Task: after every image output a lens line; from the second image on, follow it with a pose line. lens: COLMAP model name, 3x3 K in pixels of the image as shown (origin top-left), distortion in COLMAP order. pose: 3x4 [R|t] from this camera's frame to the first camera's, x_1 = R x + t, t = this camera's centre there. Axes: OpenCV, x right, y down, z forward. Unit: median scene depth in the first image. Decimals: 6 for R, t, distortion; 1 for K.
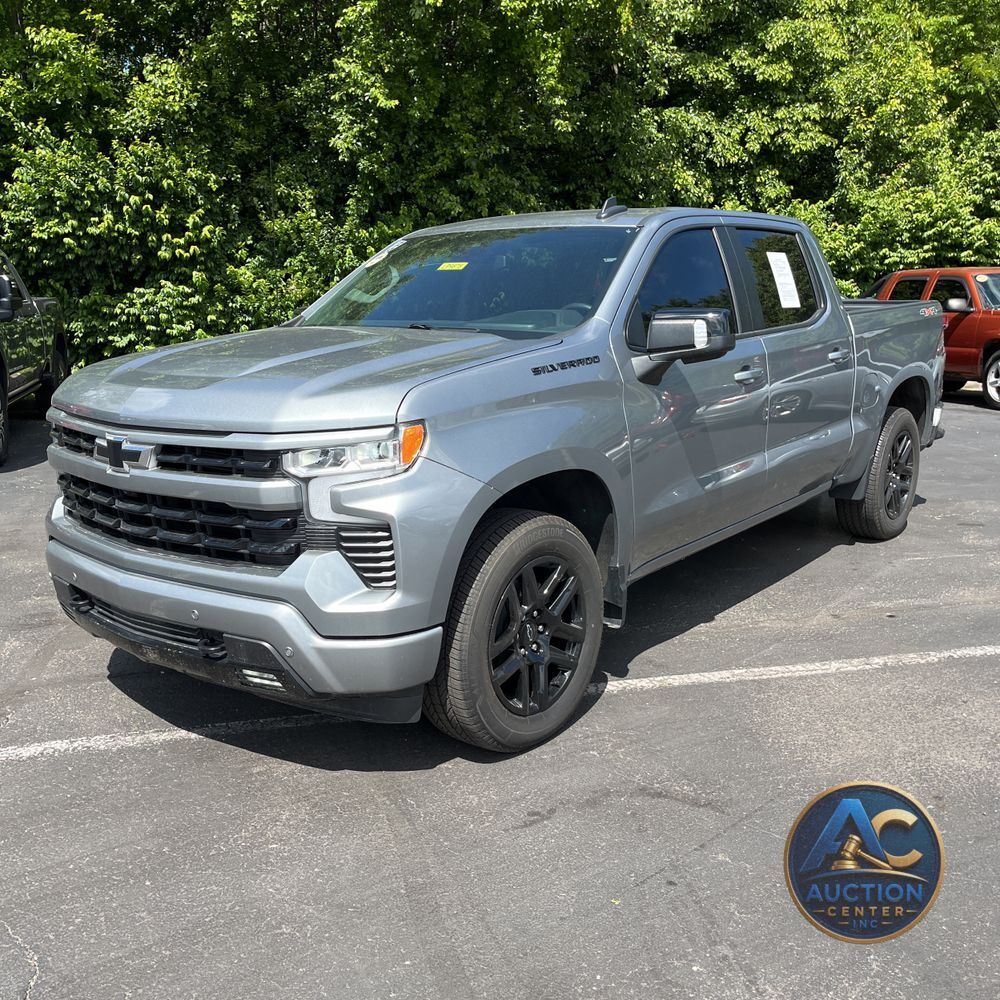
lens RADIAL K [[1002.6, 0, 500.0], [0, 1002.6, 500.0], [0, 0, 1]] dist [0.055691, -0.028314]
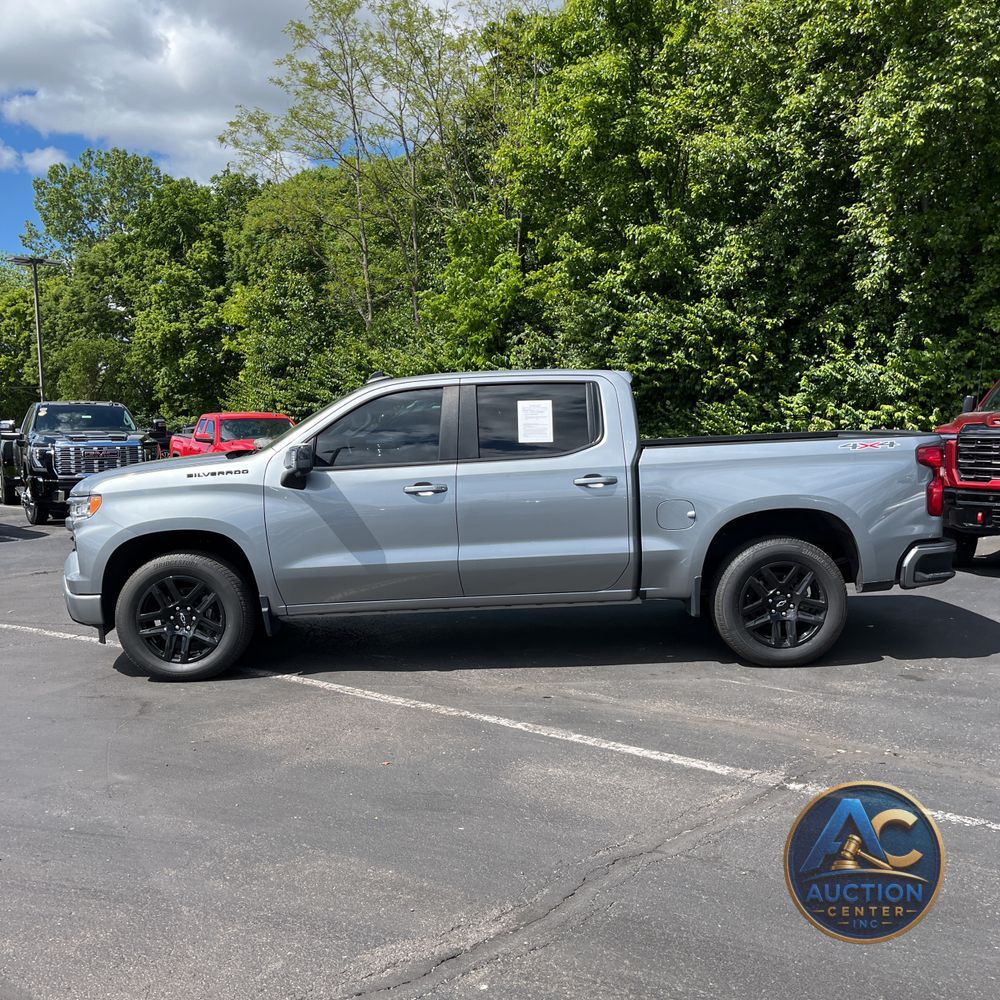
lens RADIAL K [[1002.6, 0, 500.0], [0, 1002.6, 500.0], [0, 0, 1]] dist [0.055691, -0.028314]
pose [[0.638406, 0.053949, -0.767807, 1.300693], [-0.139500, 0.989130, -0.046490, -0.054934], [0.756953, 0.136788, 0.638993, 0.173949]]
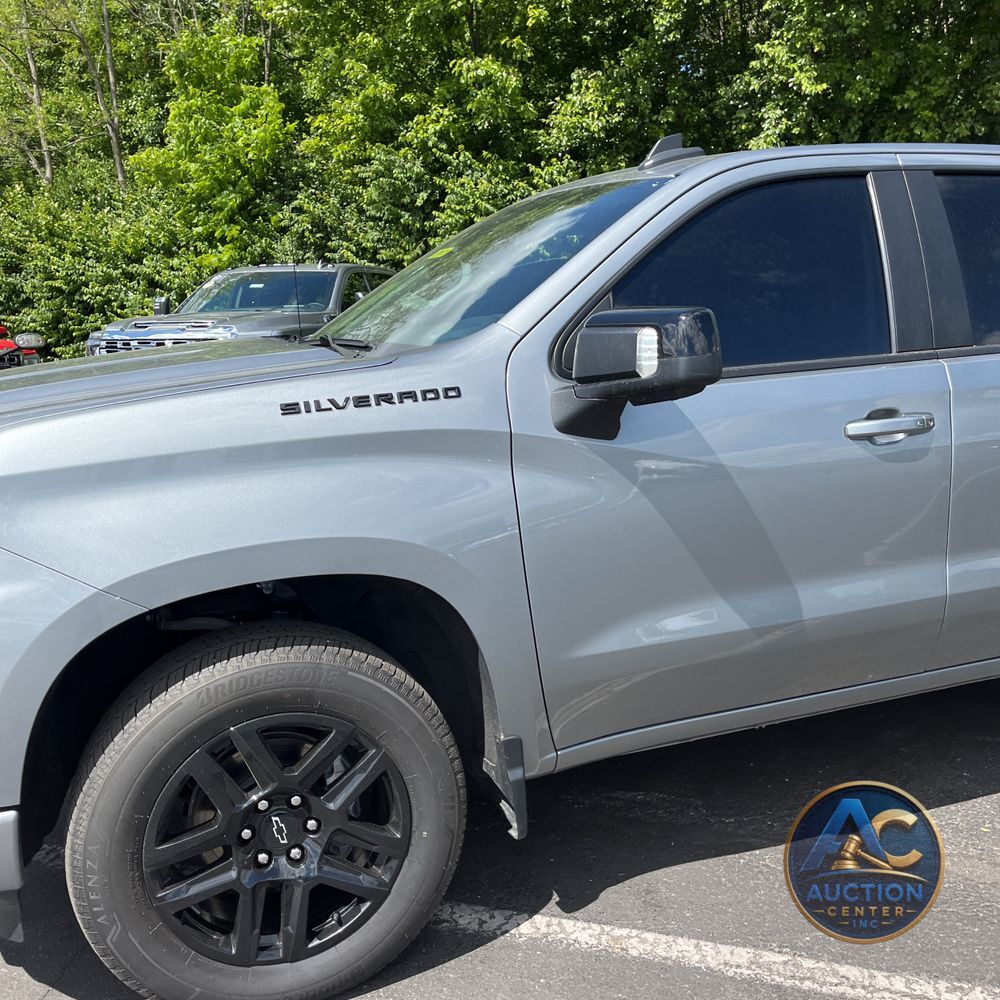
lens RADIAL K [[1002.6, 0, 500.0], [0, 1002.6, 500.0], [0, 0, 1]] dist [0.055691, -0.028314]
pose [[0.865910, 0.081009, -0.493597, 0.318341], [-0.090834, 0.995858, 0.004091, -0.061760], [0.491884, 0.041293, 0.869681, 0.378300]]
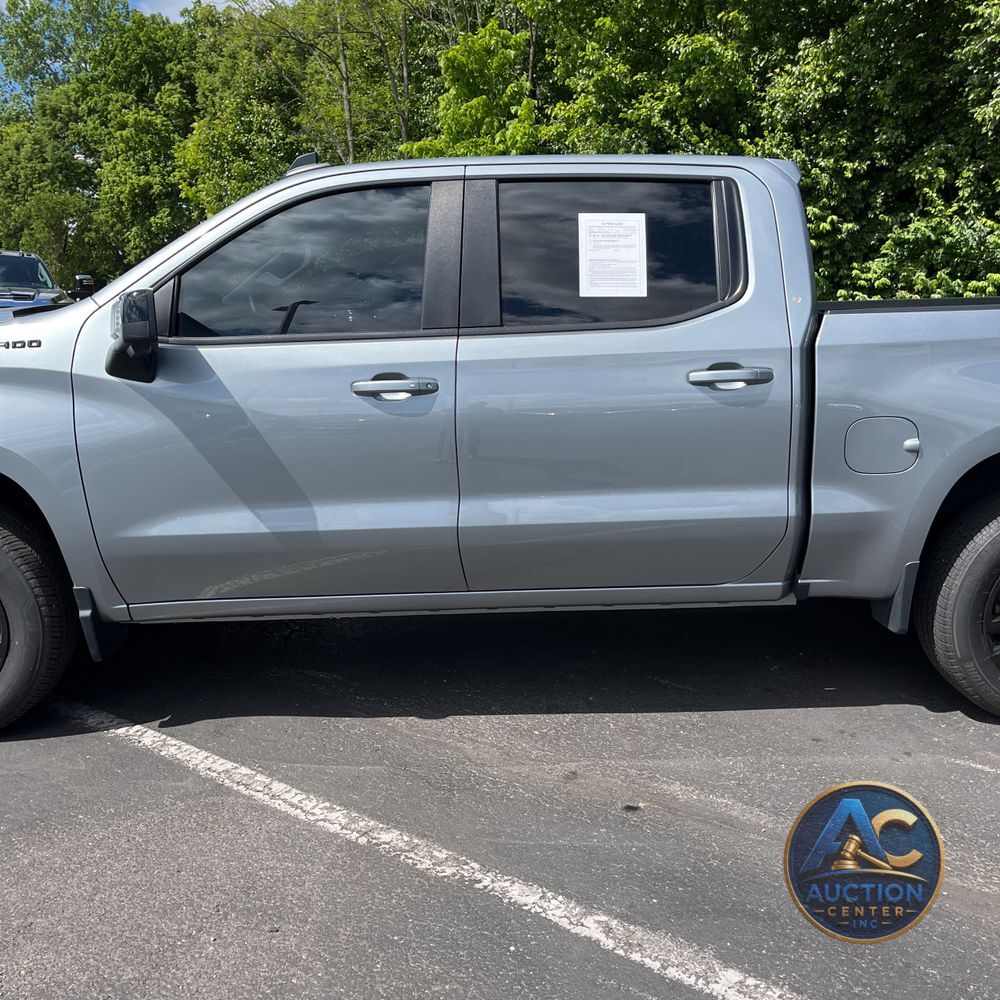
lens RADIAL K [[1003.9, 0, 513.7], [0, 1003.9, 512.1], [0, 0, 1]] dist [0.033336, 0.011814]
pose [[0.651197, 0.165455, -0.740653, 0.788451], [-0.157434, 0.984166, 0.081435, -0.101040], [0.742400, 0.063574, 0.666934, 0.556194]]
